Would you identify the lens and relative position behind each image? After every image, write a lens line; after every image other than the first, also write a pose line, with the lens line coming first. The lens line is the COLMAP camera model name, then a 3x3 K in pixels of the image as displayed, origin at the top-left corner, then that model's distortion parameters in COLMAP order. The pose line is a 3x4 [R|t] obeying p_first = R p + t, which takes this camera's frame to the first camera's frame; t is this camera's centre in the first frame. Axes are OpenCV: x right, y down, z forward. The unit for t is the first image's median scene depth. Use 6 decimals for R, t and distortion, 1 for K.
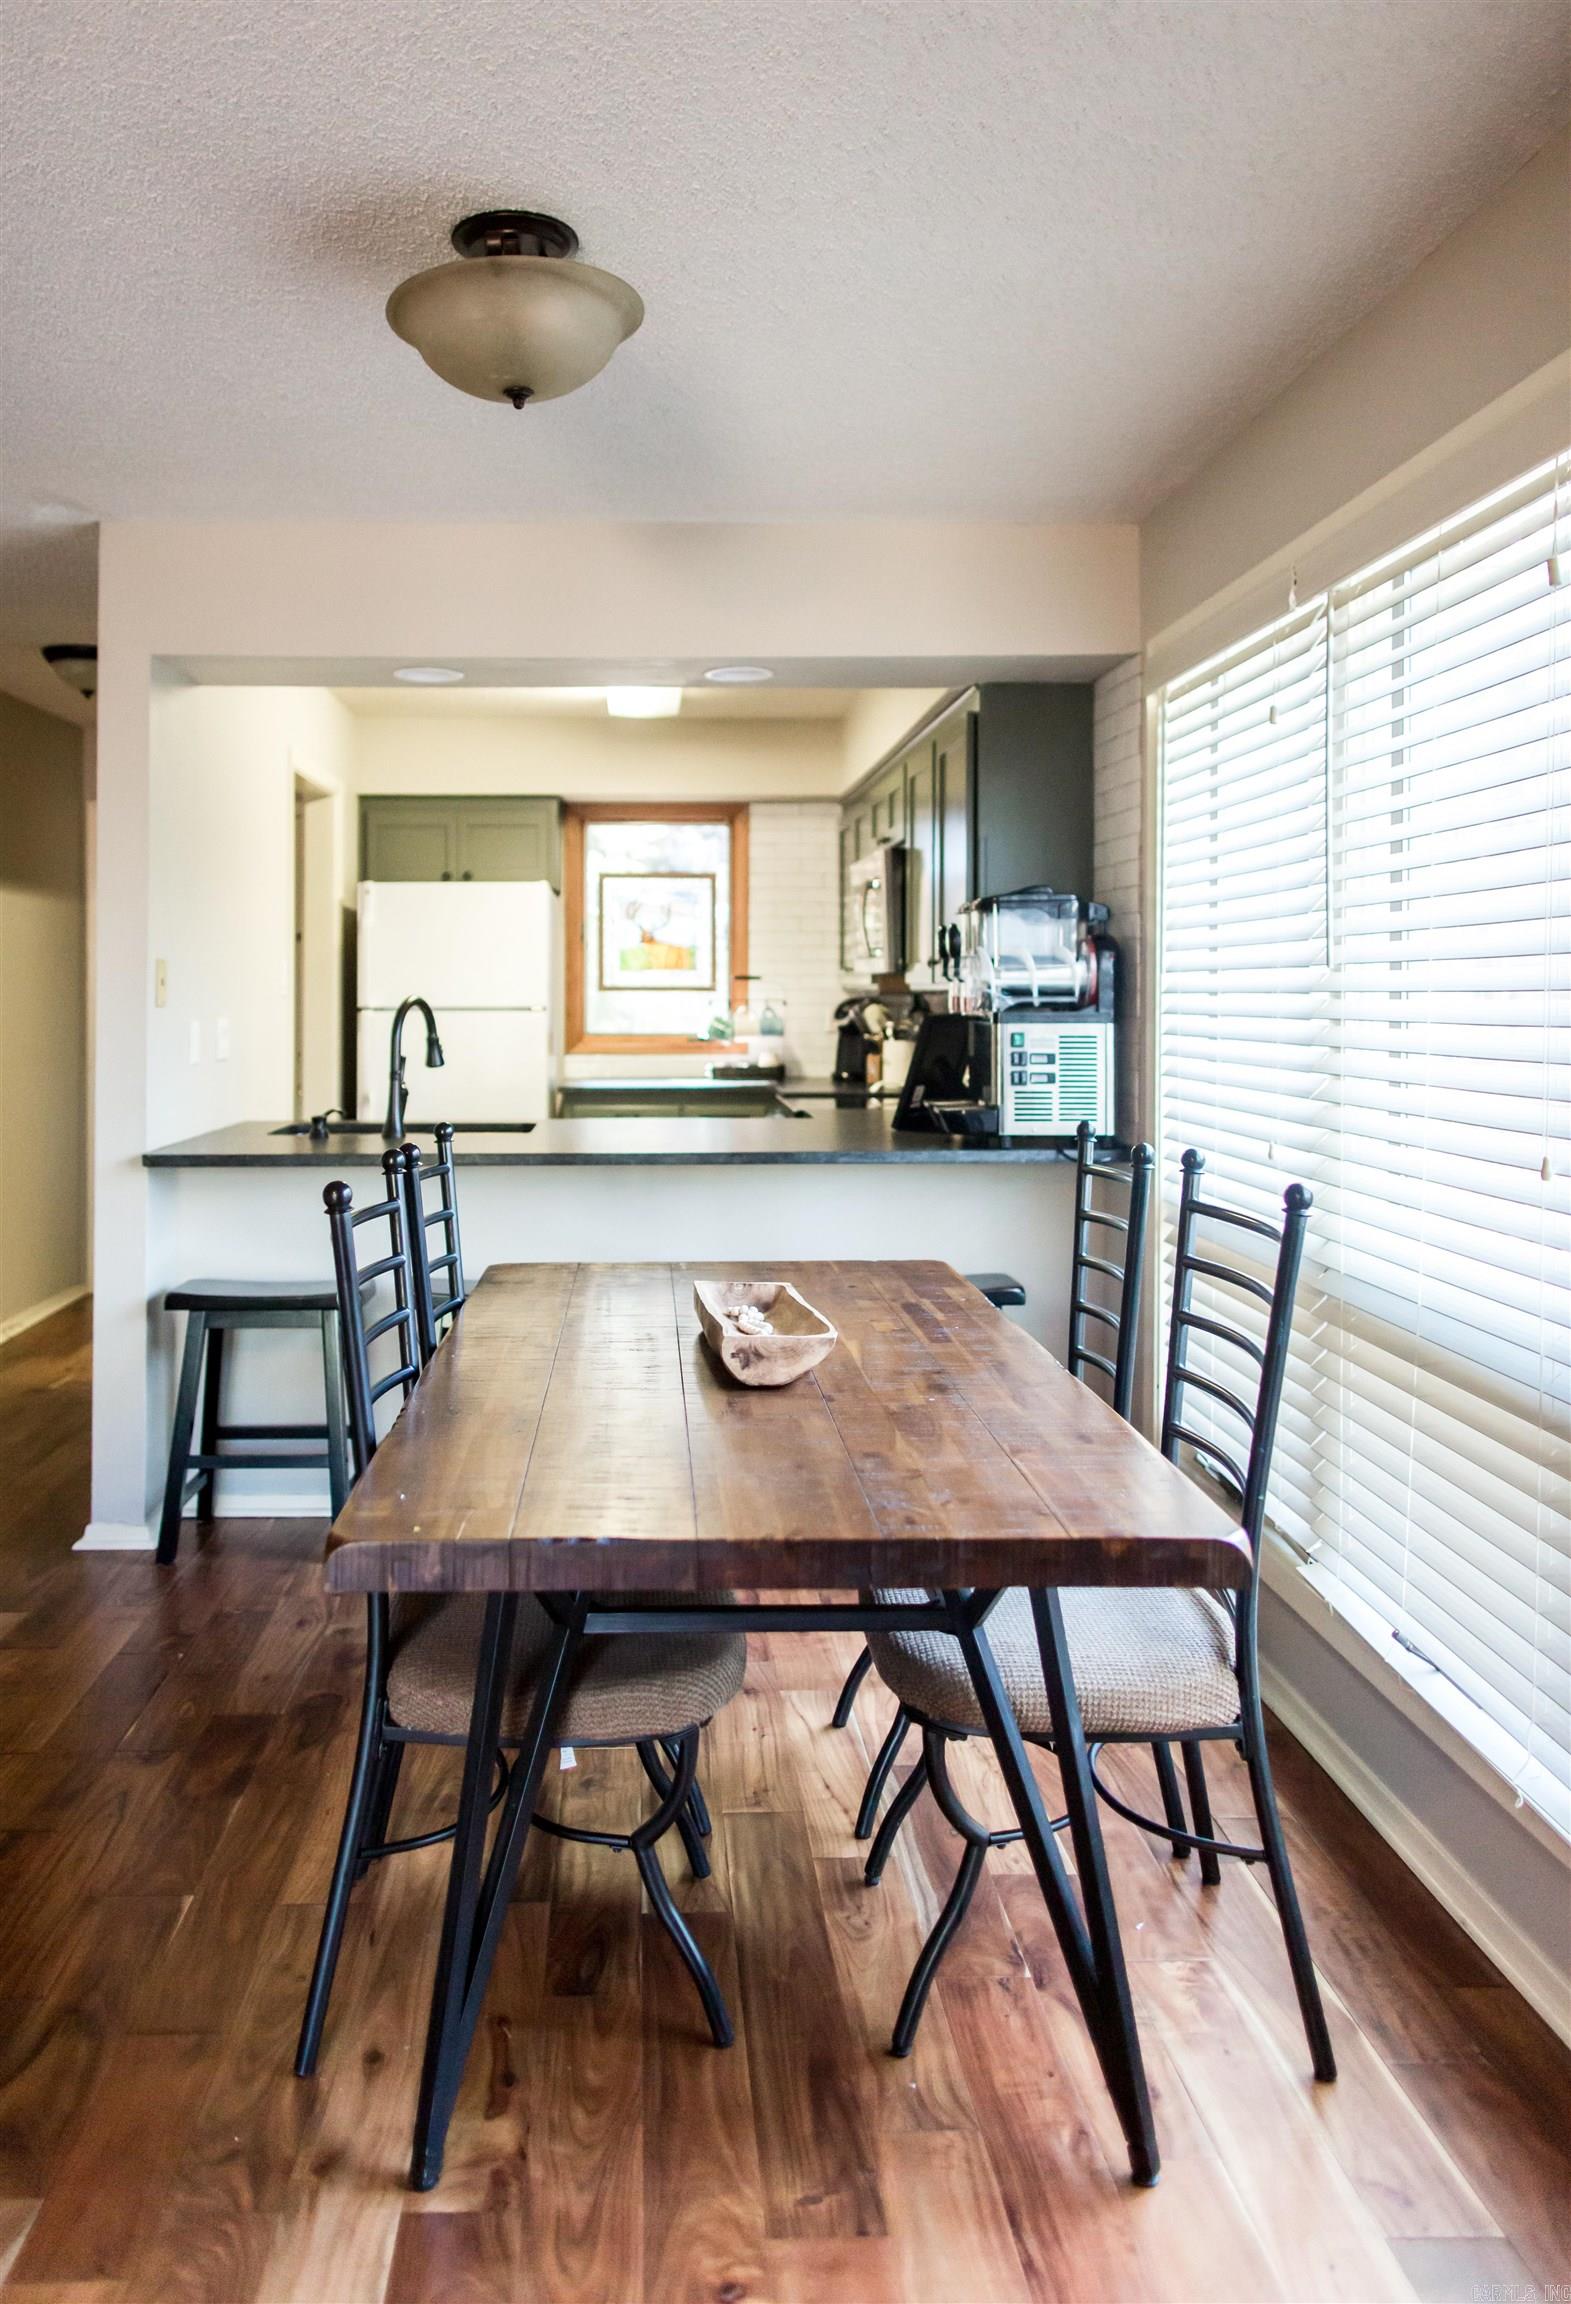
lens RADIAL K [[1715.9, 0, 694.6], [0, 1715.9, 991.9], [0, 0, 1]] dist [0.012038, 0.003643]
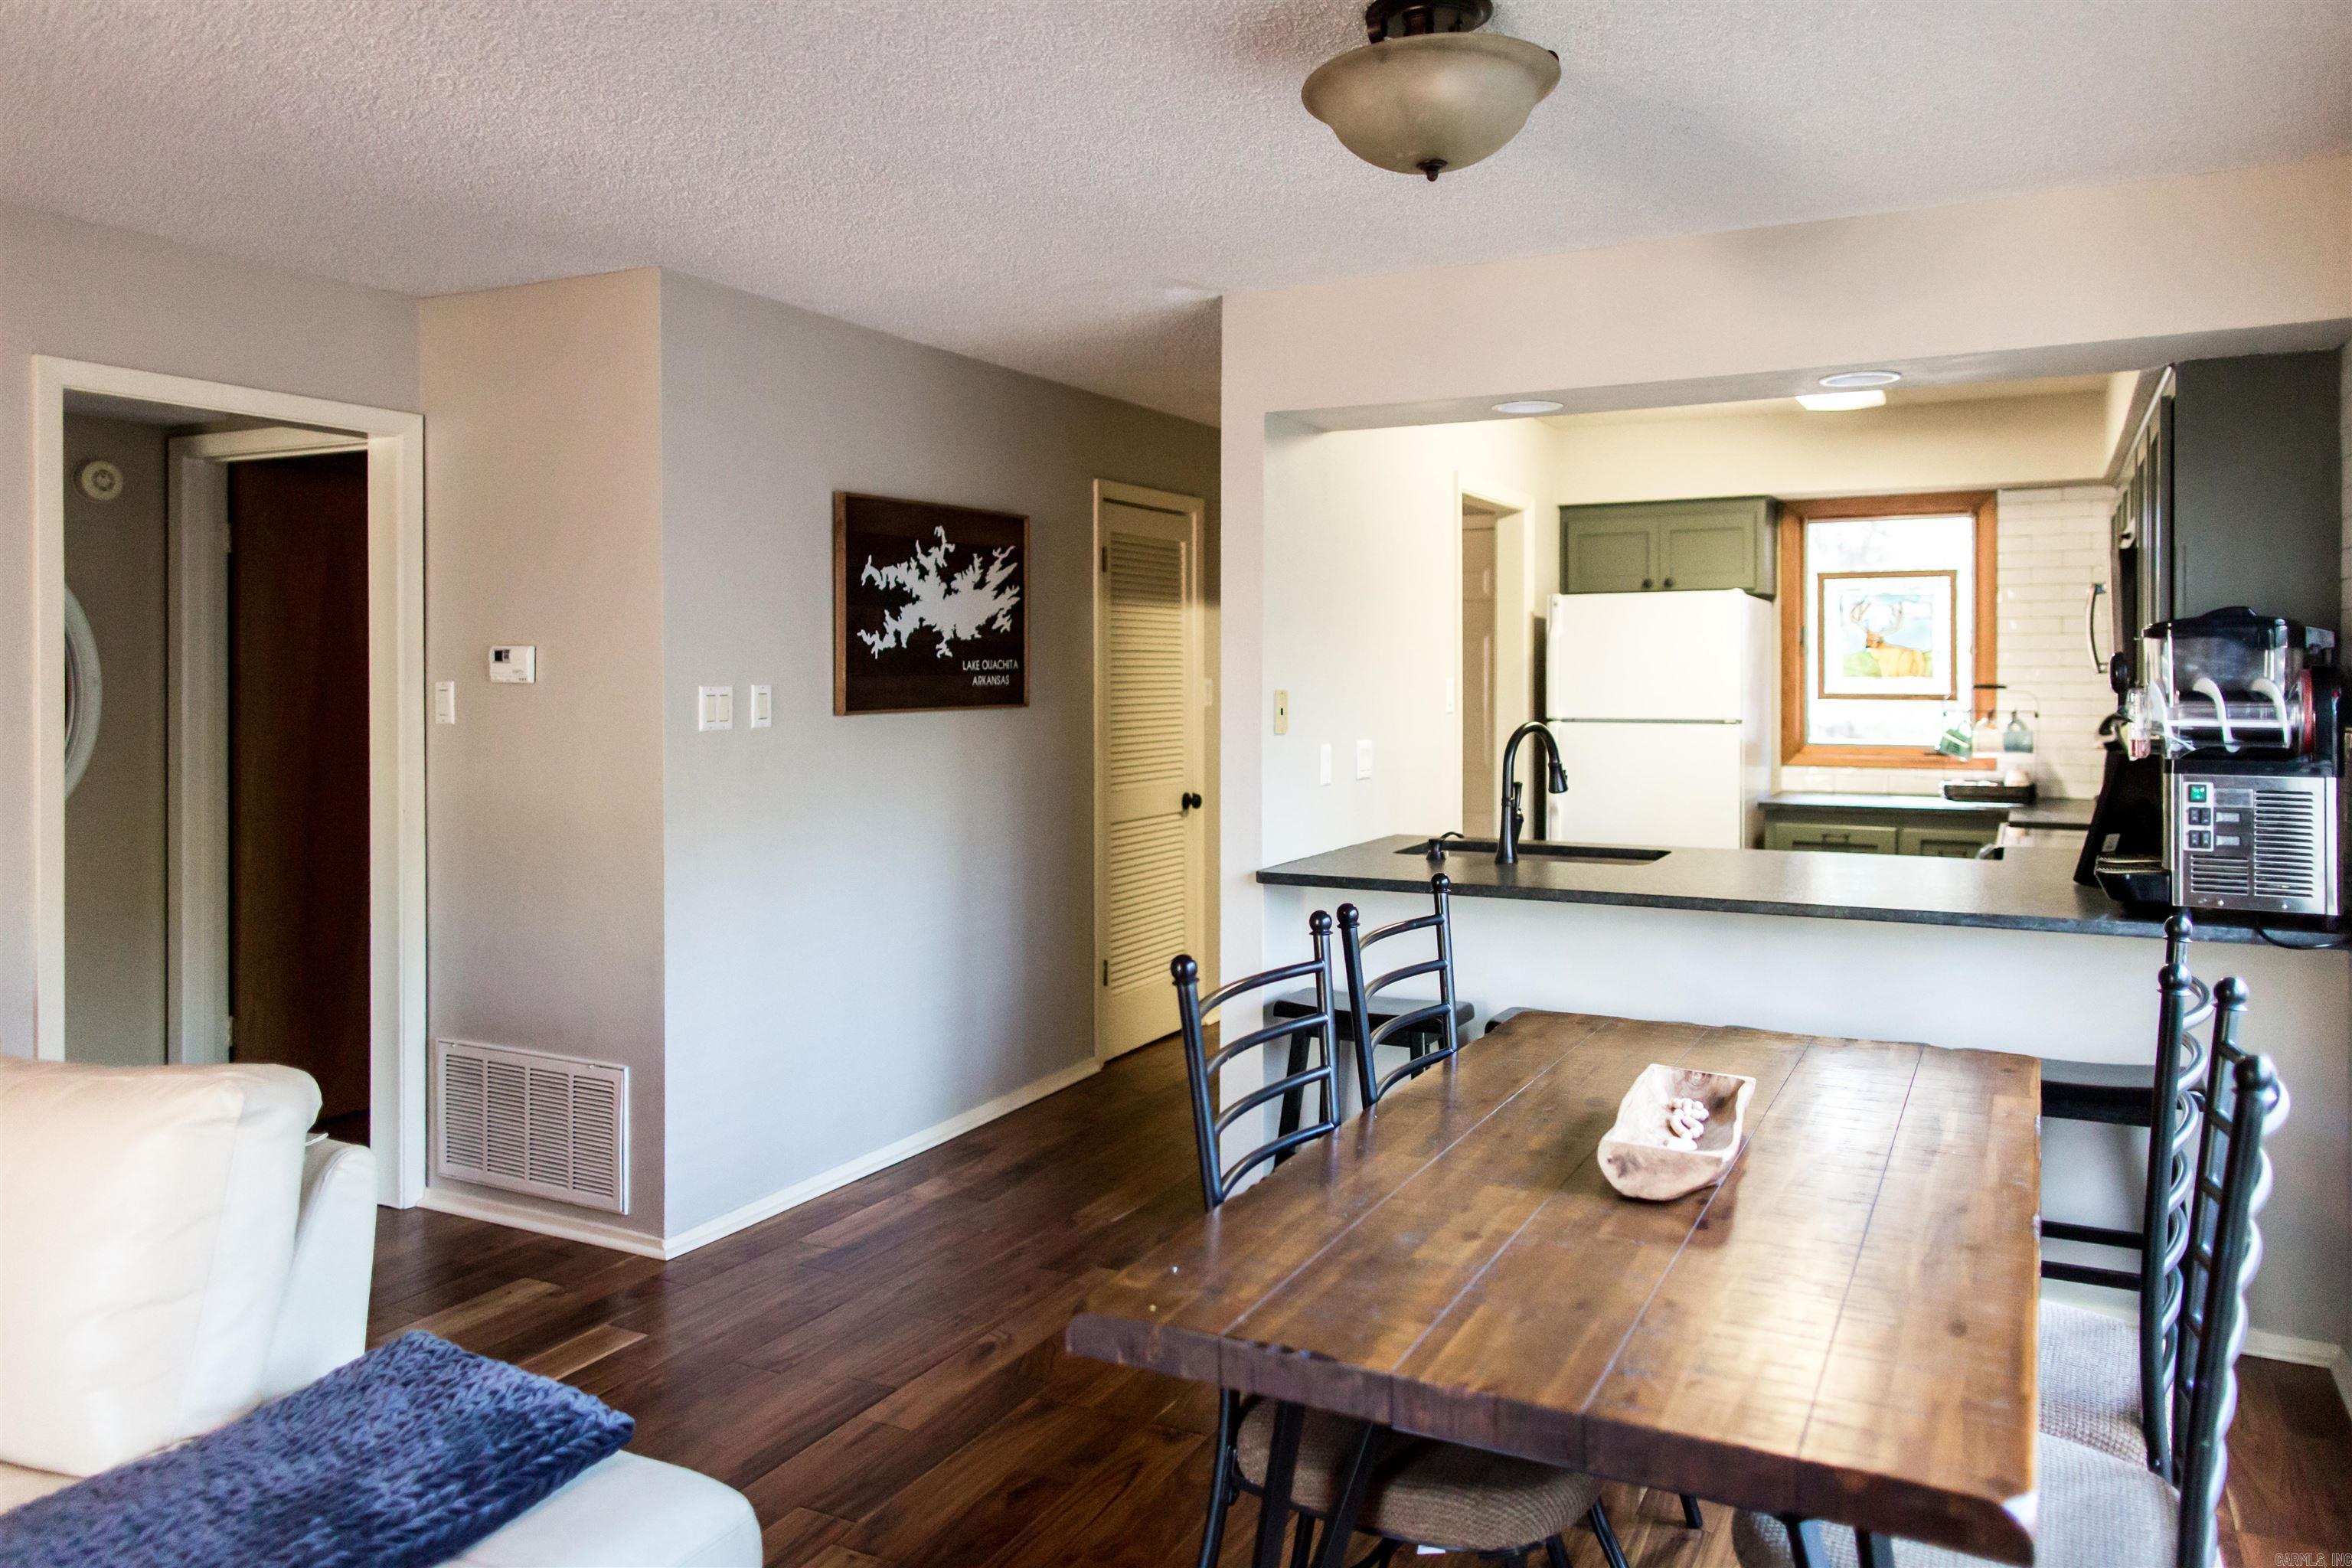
lens RADIAL K [[1674.3, 0, 1176.4], [0, 1674.3, 676.3], [0, 0, 1]] dist [0.005772, 0.004983]
pose [[0.874451, -0.000432, -0.485113, 0.093987], [0.003362, 0.999981, 0.005169, -0.021859], [0.485102, -0.006151, 0.874436, 0.028096]]
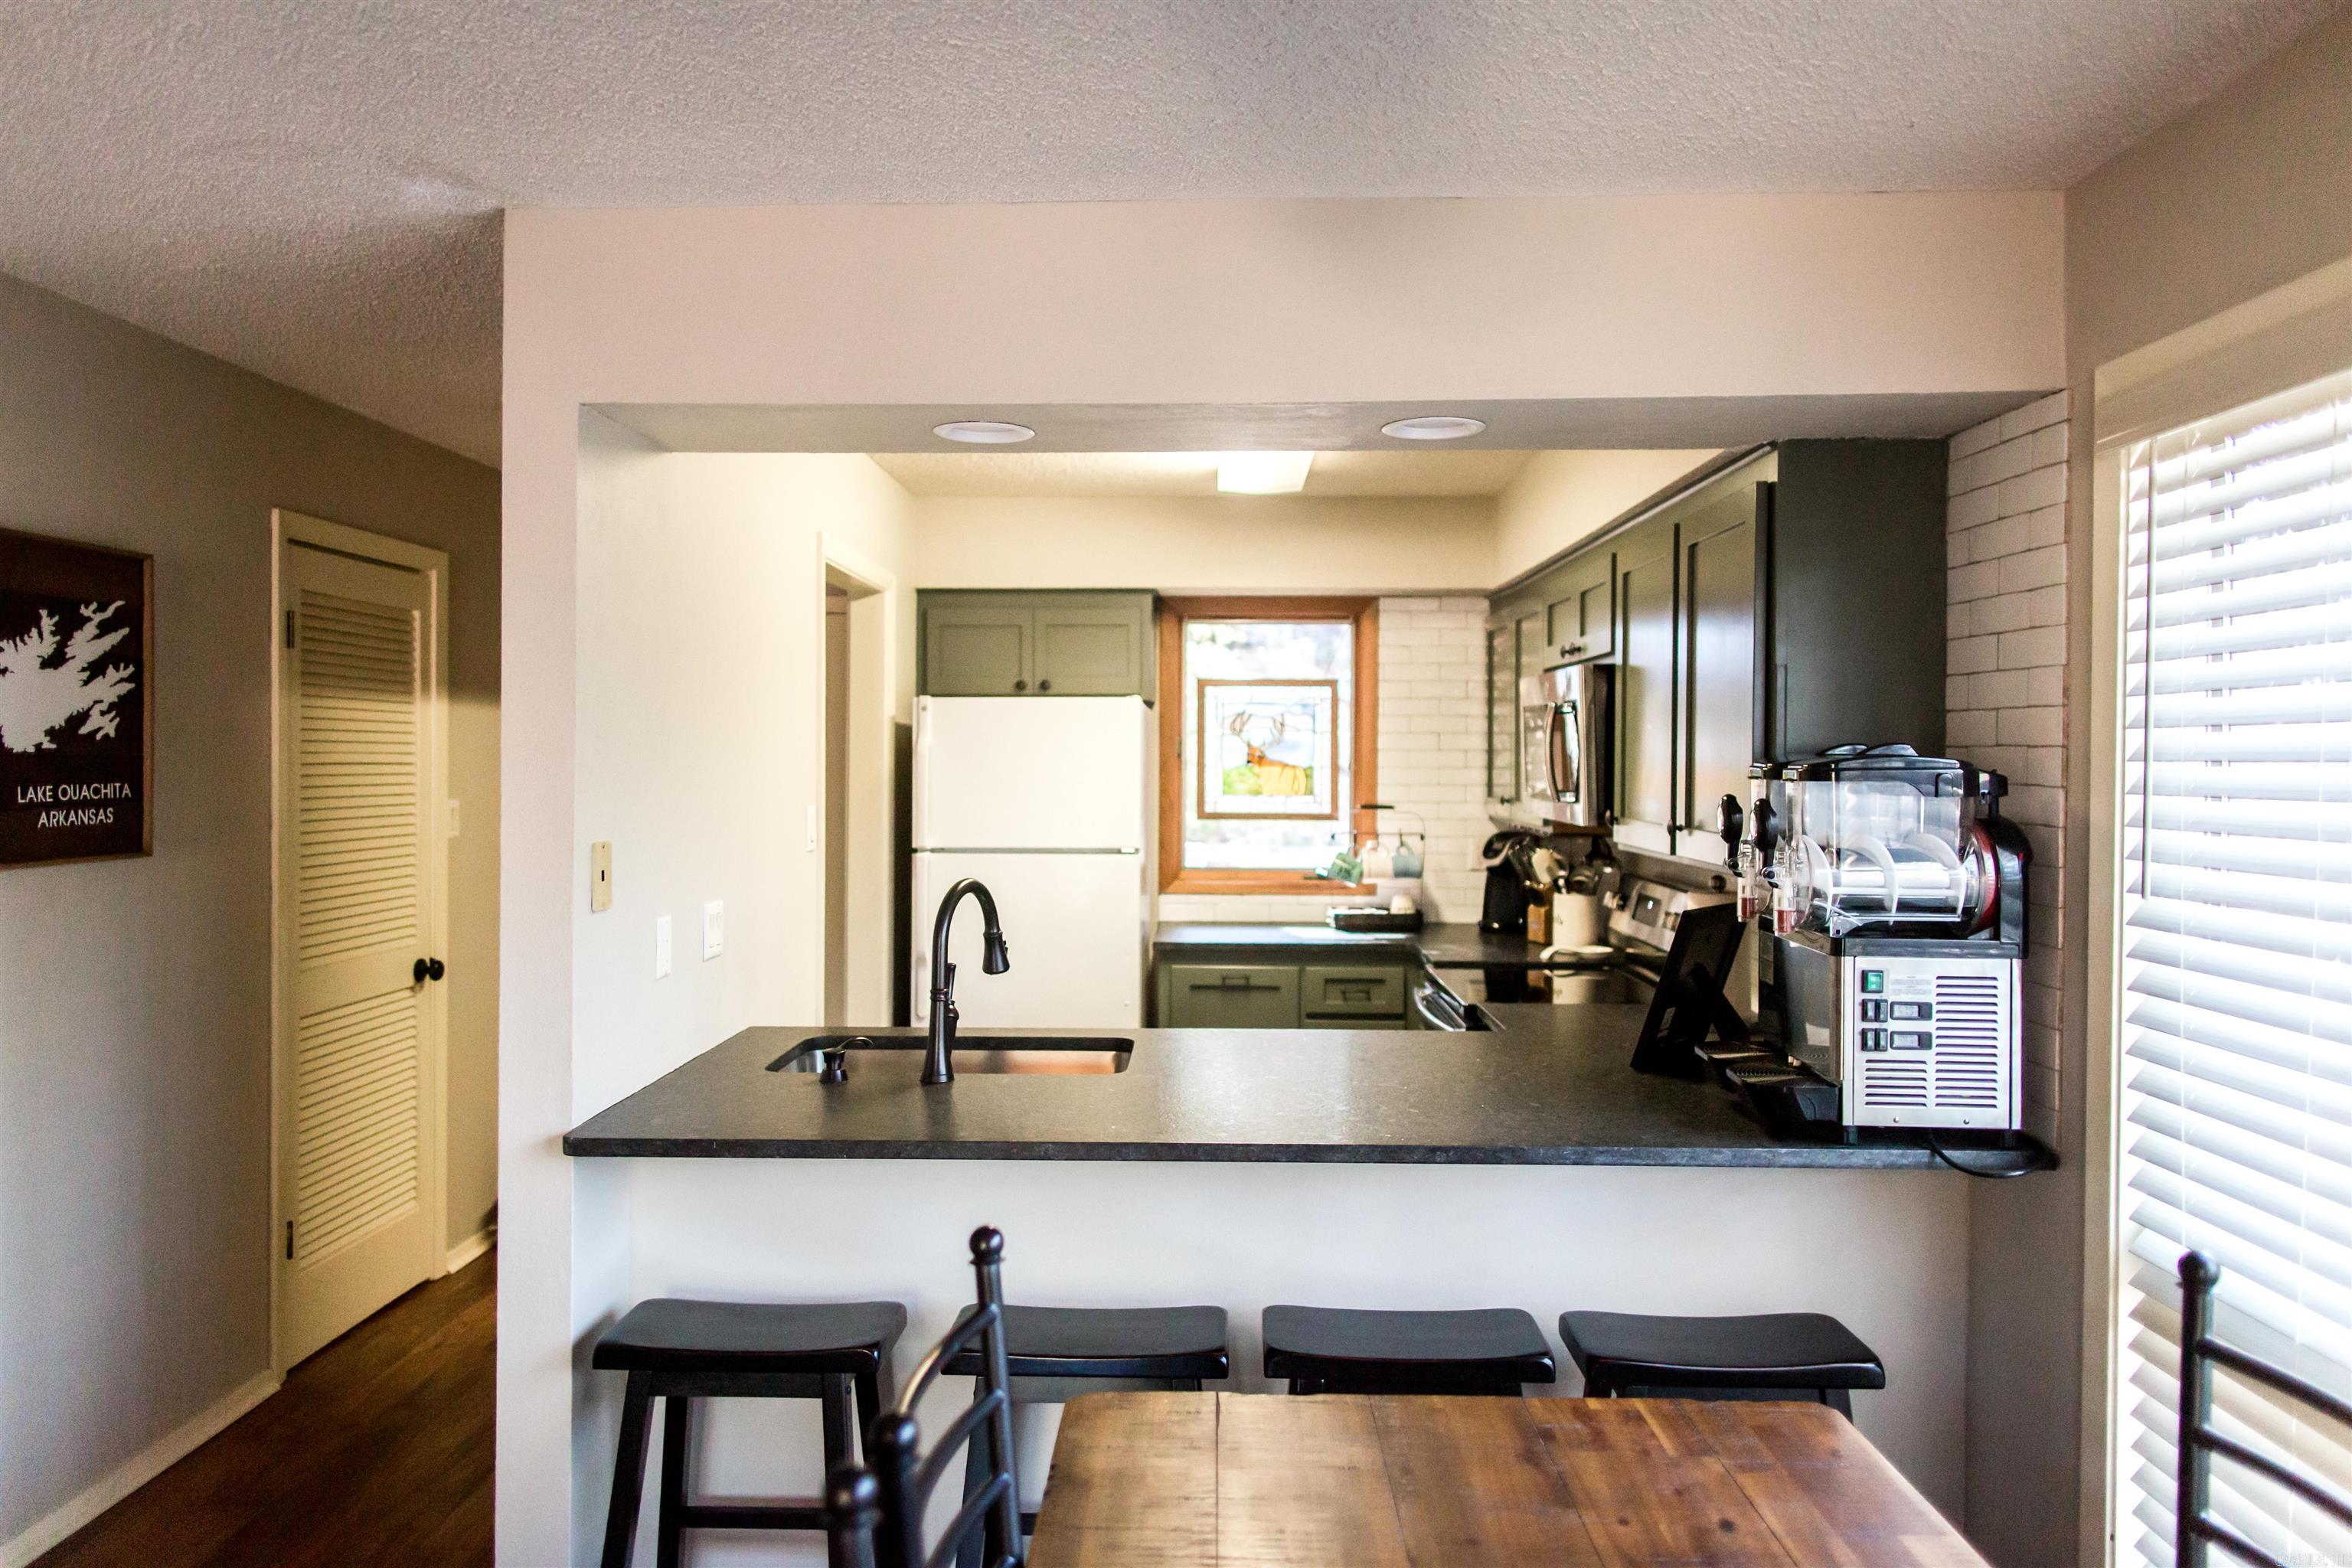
lens RADIAL K [[1618.1, 0, 1185.1], [0, 1618.1, 774.7], [0, 0, 1]] dist [0.006931, 0.001658]
pose [[0.998828, 0.004476, -0.048187, -0.027783], [-0.003992, 0.999941, 0.010128, -0.035136], [0.048229, -0.009924, 0.998787, 0.231198]]
